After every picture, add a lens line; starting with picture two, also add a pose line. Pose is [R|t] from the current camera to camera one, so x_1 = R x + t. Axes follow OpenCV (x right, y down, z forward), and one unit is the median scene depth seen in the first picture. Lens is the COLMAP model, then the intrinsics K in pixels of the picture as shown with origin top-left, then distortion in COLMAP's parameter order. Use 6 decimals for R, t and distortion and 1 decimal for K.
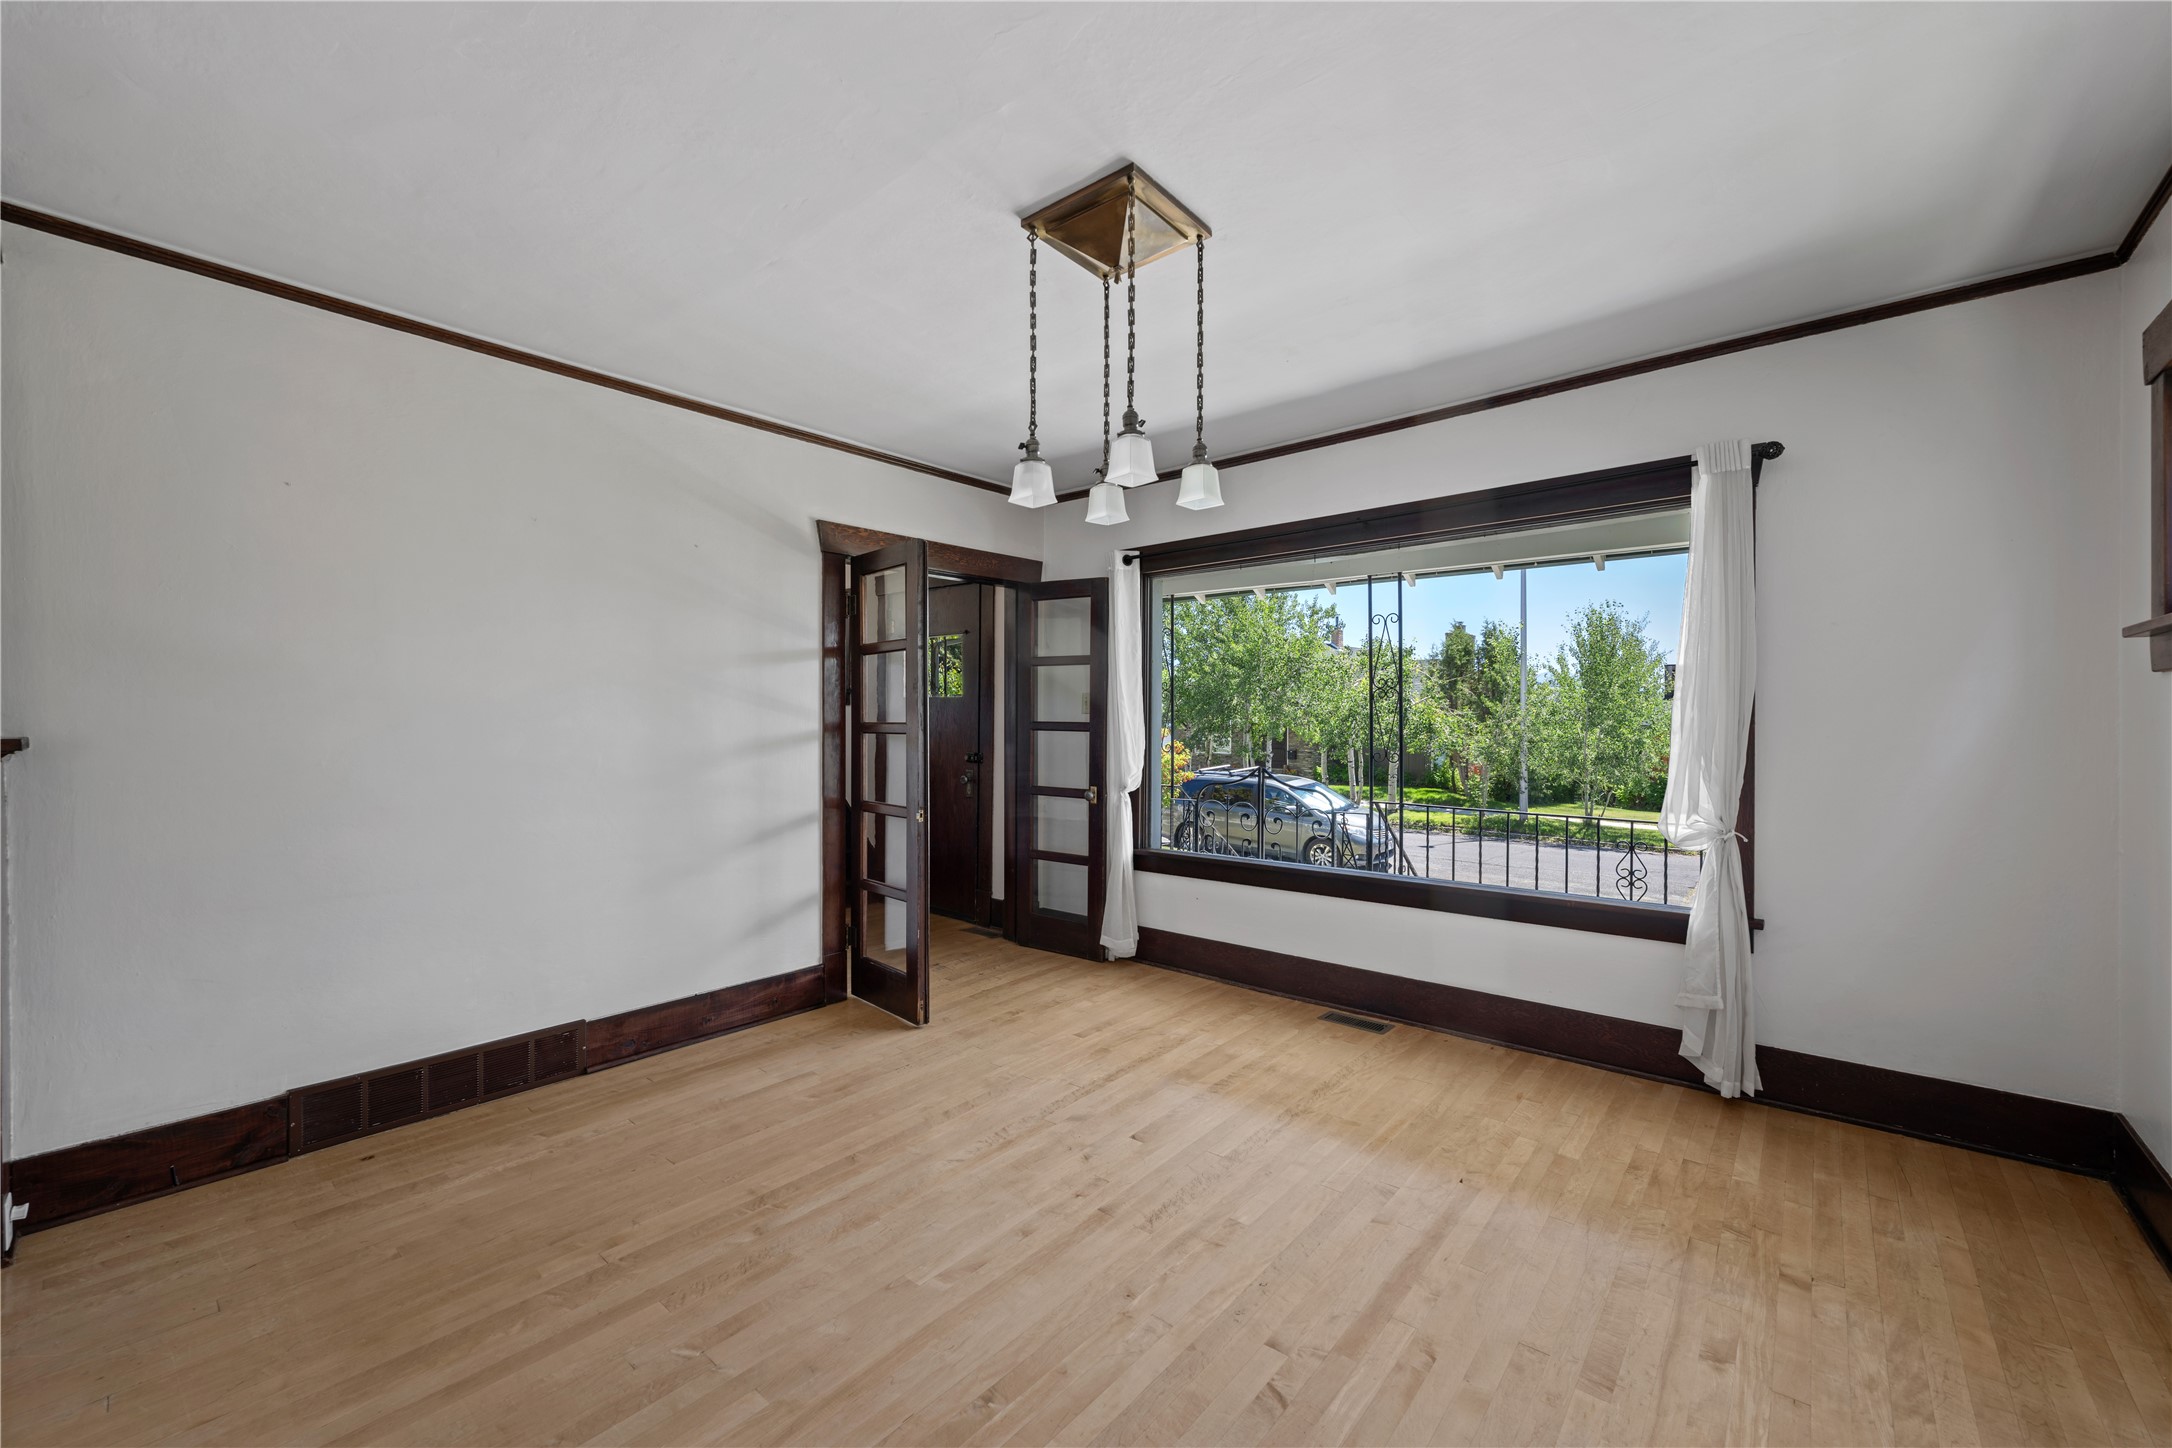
lens RADIAL K [[875.6, 0, 1070.6], [0, 875.6, 722.0], [0, 0, 1]] dist [-0.000243, -0.000226]
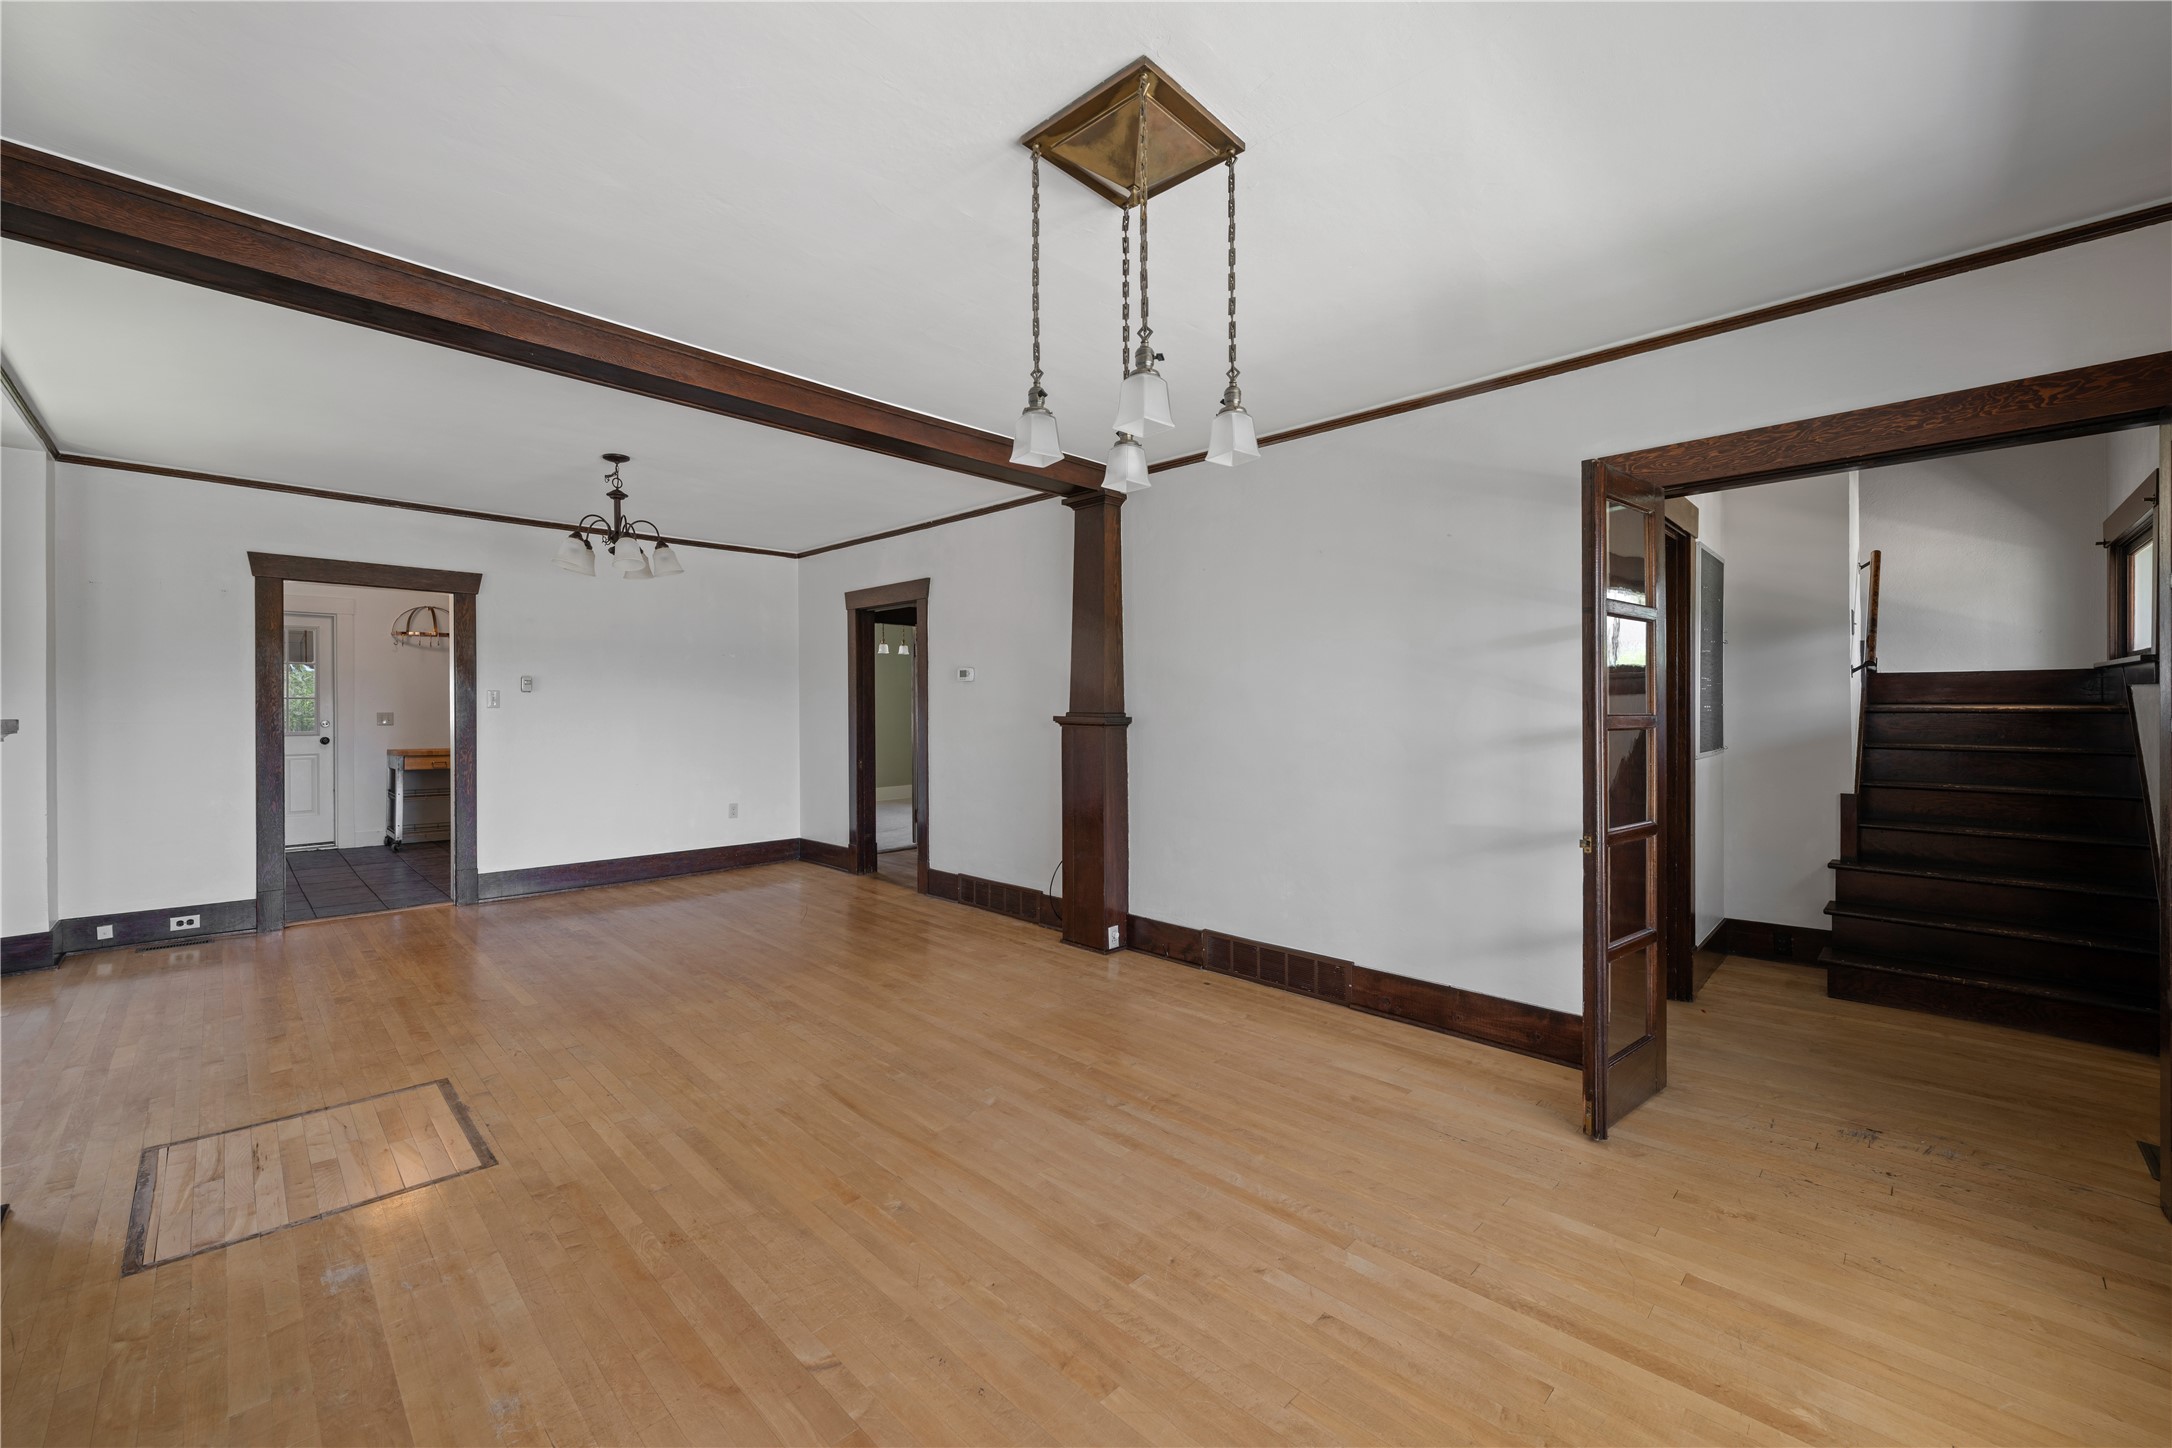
lens RADIAL K [[875.6, 0, 1085.6], [0, 875.6, 714.7], [0, 0, 1]] dist [-0.000243, -0.000226]
pose [[-0.069060, 0.007847, -0.997582, 0.597640], [-0.007307, 0.999938, 0.008371, -0.001712], [0.997586, 0.007868, -0.068999, 0.665738]]
